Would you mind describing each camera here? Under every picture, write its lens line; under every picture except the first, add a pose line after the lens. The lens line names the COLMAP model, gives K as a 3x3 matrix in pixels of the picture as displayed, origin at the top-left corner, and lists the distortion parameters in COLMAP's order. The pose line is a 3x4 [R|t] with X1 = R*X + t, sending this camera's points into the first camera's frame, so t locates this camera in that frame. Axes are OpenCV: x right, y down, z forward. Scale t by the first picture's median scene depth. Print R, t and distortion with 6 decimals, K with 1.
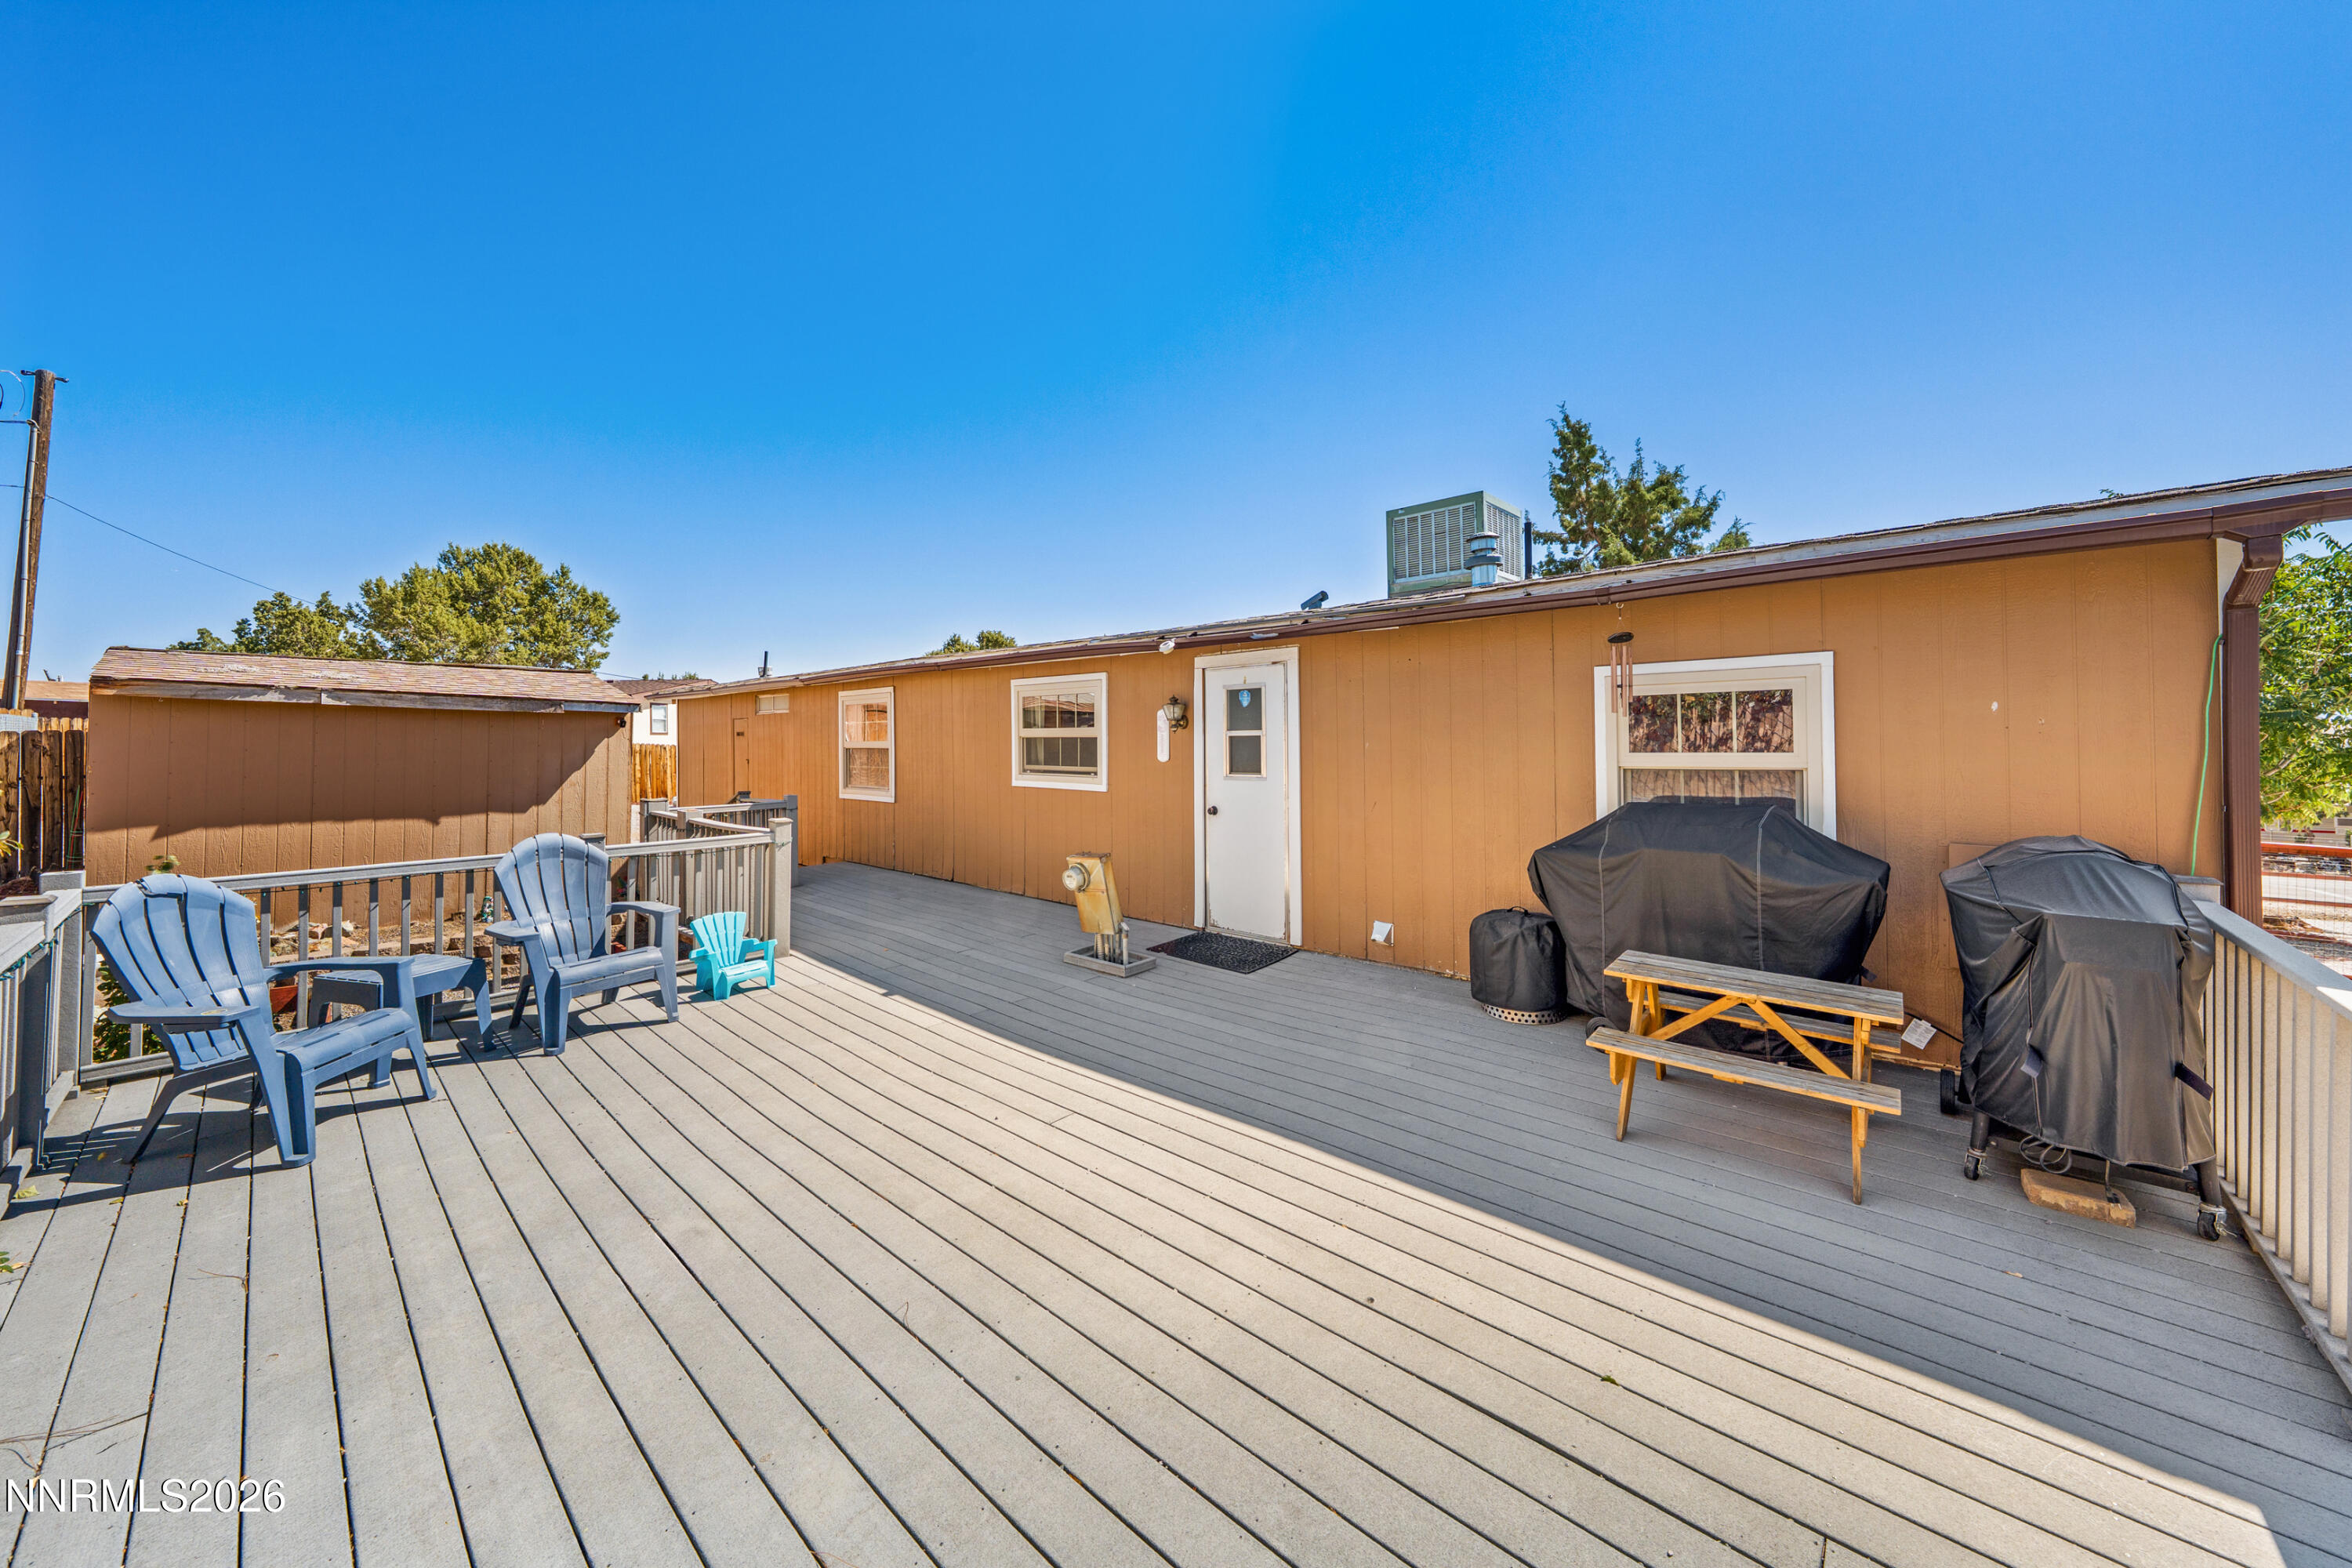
lens RADIAL K [[798.6, 0, 1172.4], [0, 798.6, 742.4], [0, 0, 1]] dist [-0.001294, -0.000803]
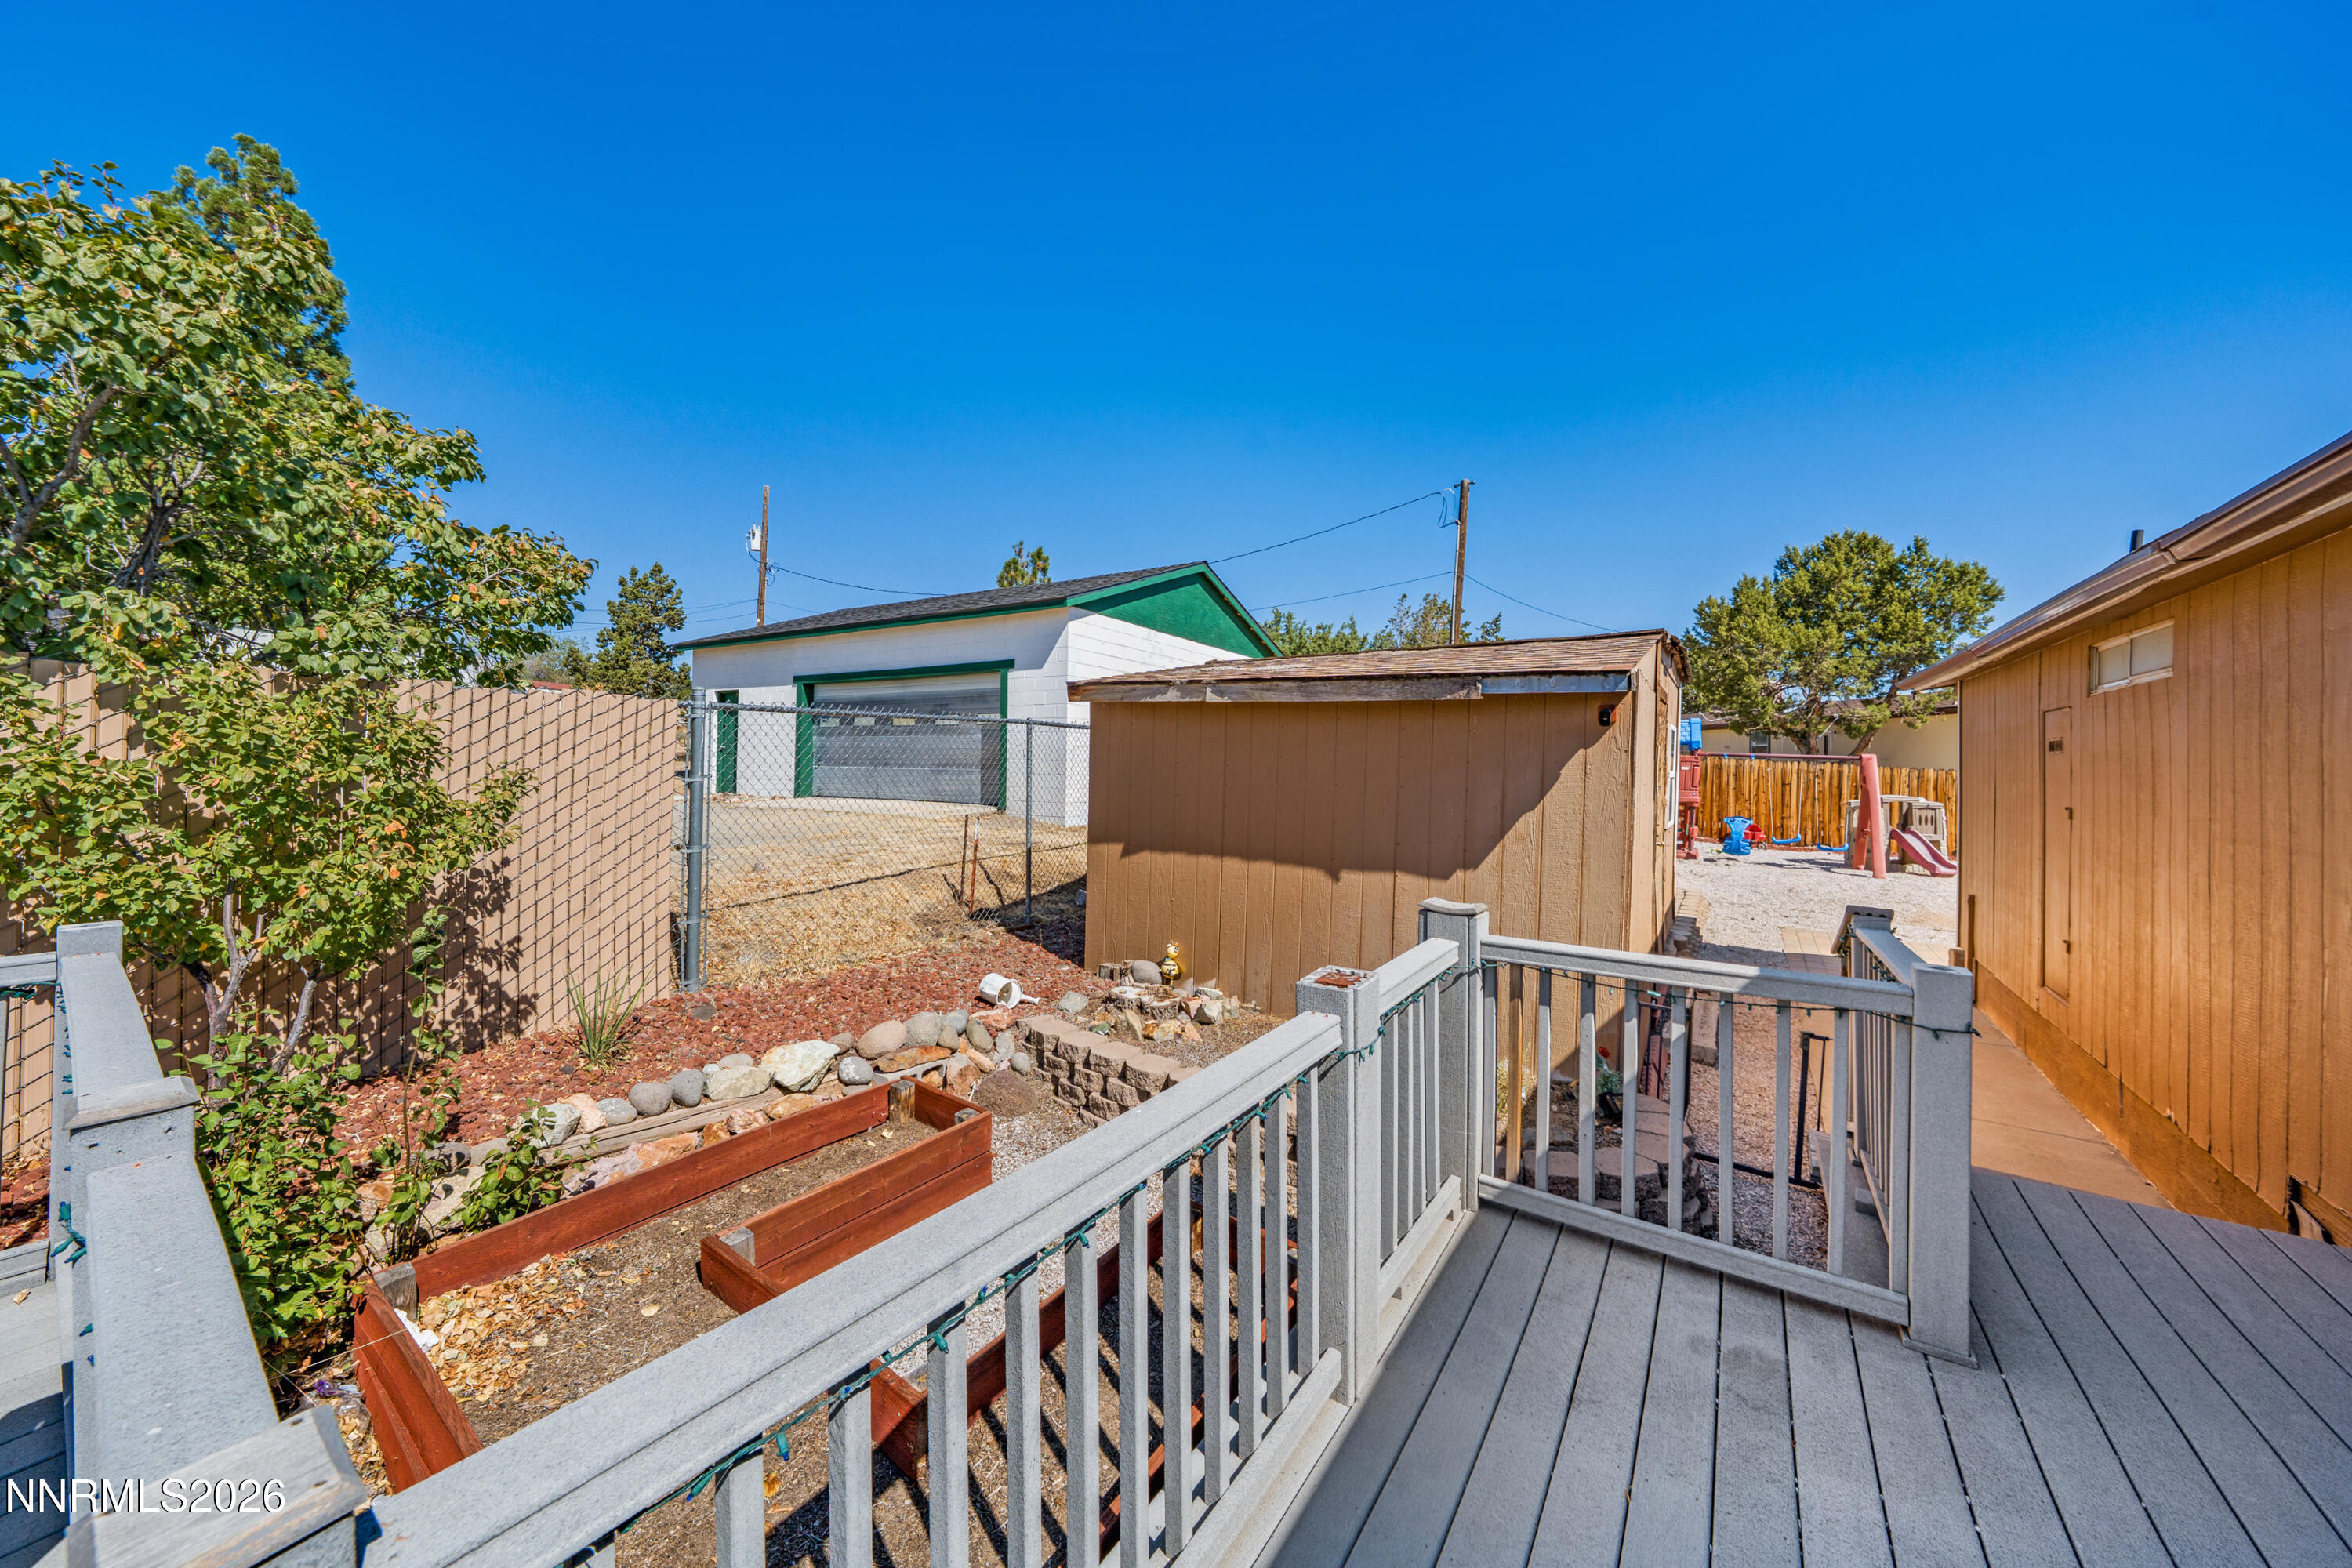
lens RADIAL K [[798.6, 0, 1170.6], [0, 798.6, 753.8], [0, 0, 1]] dist [-0.001294, -0.000803]
pose [[0.101166, -0.004388, -0.994860, -0.087719], [-0.016672, 0.999842, -0.006105, 0.001751], [0.994730, 0.017204, 0.101077, 0.243285]]
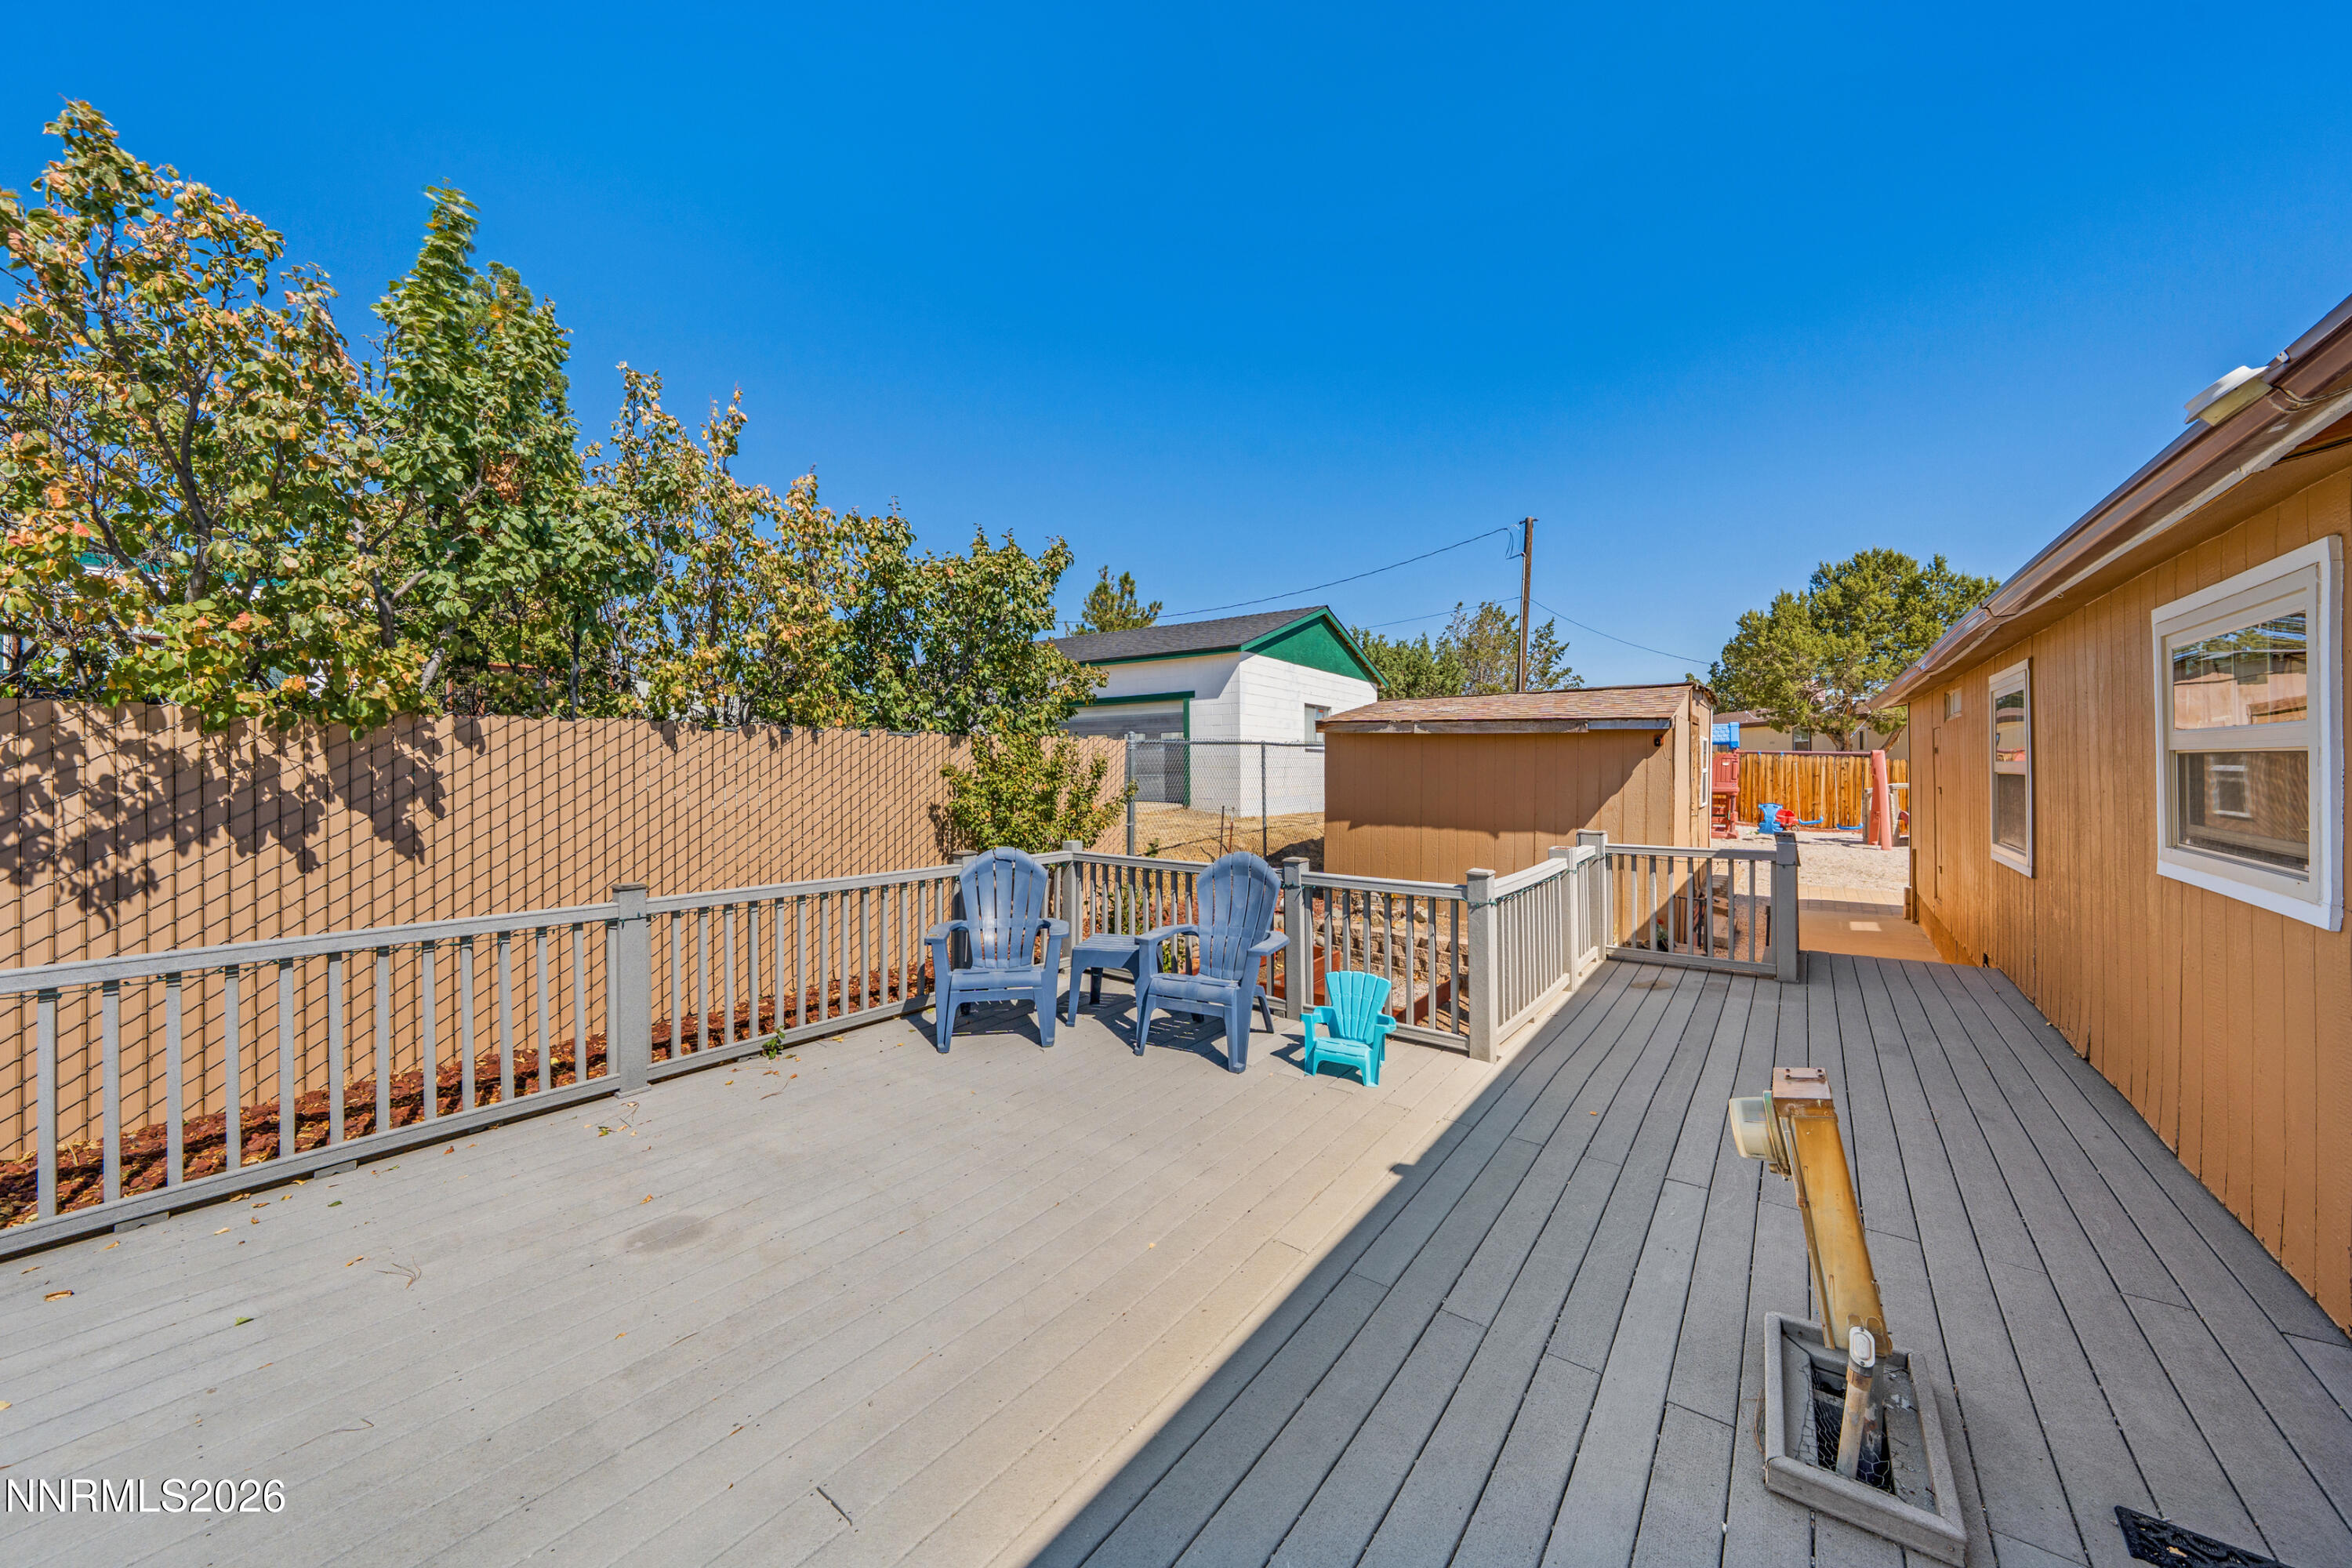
lens RADIAL K [[798.6, 0, 1185.0], [0, 798.6, 757.1], [0, 0, 1]] dist [-0.001294, -0.000803]
pose [[0.065232, -0.005546, -0.997855, 0.046554], [0.001175, 0.999984, -0.005481, -0.001005], [0.997869, -0.000815, 0.065238, 0.151467]]
